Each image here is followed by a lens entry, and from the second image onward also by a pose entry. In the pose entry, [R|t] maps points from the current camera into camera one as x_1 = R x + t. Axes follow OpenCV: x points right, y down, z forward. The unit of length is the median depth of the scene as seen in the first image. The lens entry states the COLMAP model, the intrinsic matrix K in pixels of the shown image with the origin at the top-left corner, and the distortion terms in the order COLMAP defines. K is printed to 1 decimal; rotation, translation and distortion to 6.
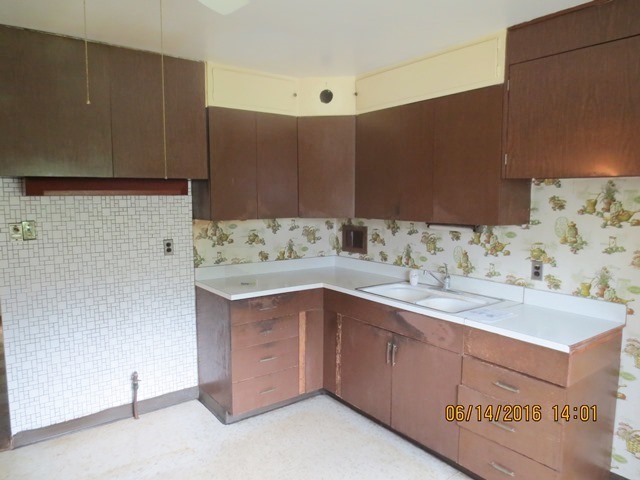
lens RADIAL K [[460.8, 0, 317.4], [0, 460.8, 241.2], [0, 0, 1]] dist [-0.022643, -0.000915]
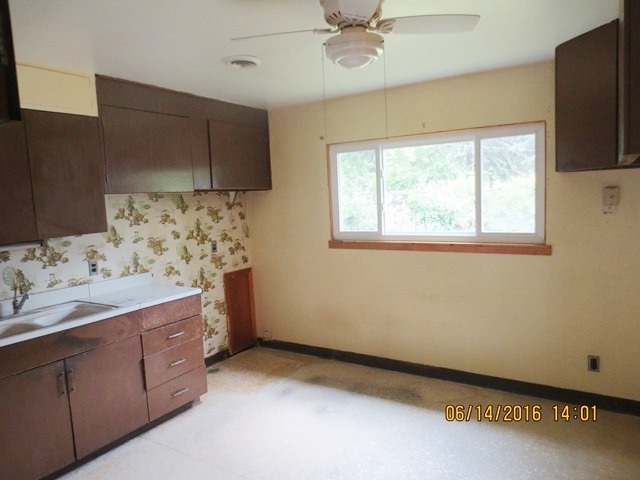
lens RADIAL K [[460.8, 0, 318.4], [0, 460.8, 240.3], [0, 0, 1]] dist [-0.022643, -0.000915]
pose [[-0.367307, -0.070102, 0.927454, -0.954186], [0.145448, 0.980558, 0.131719, -0.089464], [-0.918657, 0.183278, -0.349970, 0.911723]]
